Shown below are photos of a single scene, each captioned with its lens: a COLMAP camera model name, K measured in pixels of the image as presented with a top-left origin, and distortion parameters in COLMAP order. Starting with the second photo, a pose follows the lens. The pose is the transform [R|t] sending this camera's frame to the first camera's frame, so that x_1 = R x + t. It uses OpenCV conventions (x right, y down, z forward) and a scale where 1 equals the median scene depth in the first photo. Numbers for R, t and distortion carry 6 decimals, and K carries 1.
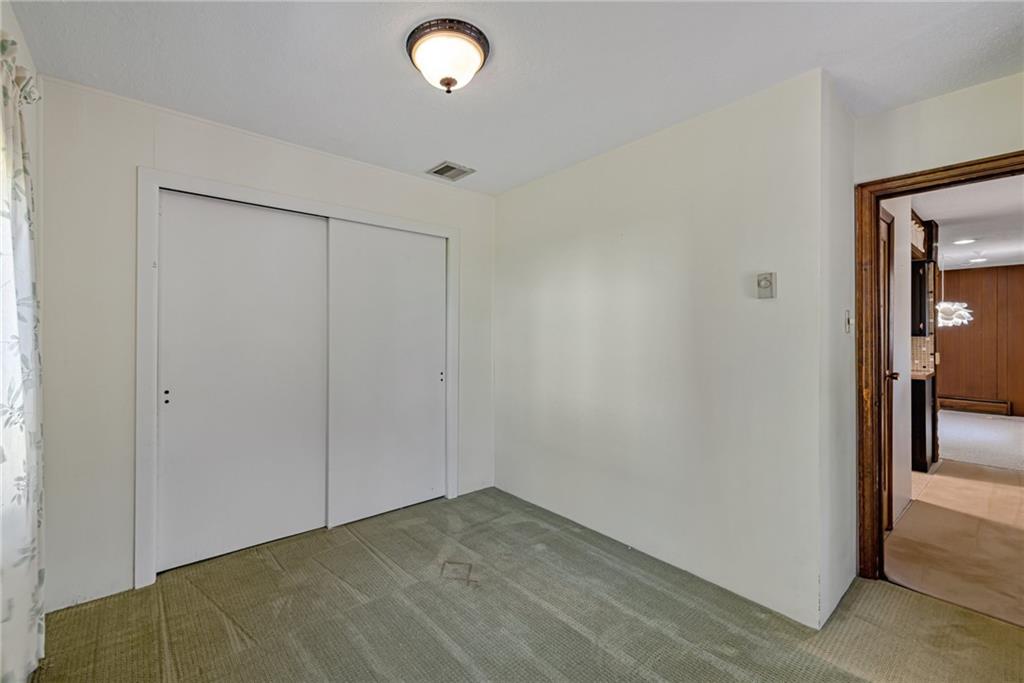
lens RADIAL K [[413.5, 0, 481.1], [0, 413.5, 338.4], [0, 0, 1]] dist [0.010699, -0.001295]
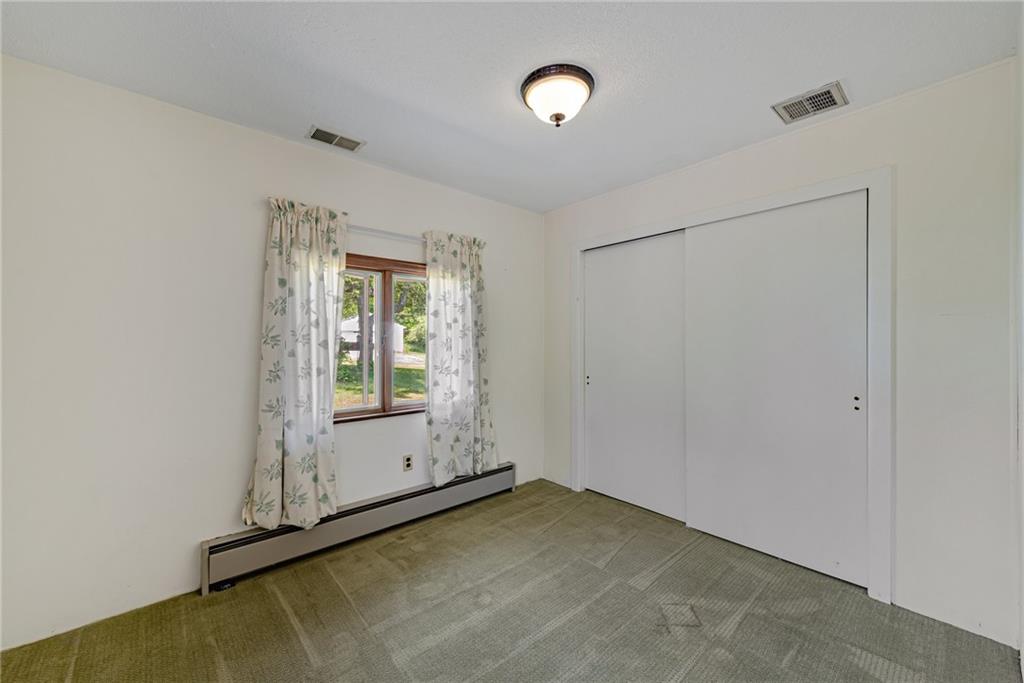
lens RADIAL K [[413.5, 0, 509.3], [0, 413.5, 342.5], [0, 0, 1]] dist [0.010699, -0.001295]
pose [[0.049767, 0.000955, -0.998760, 0.728516], [-0.002560, 0.999996, 0.000828, -0.003646], [0.998758, 0.002516, 0.049769, 0.559987]]
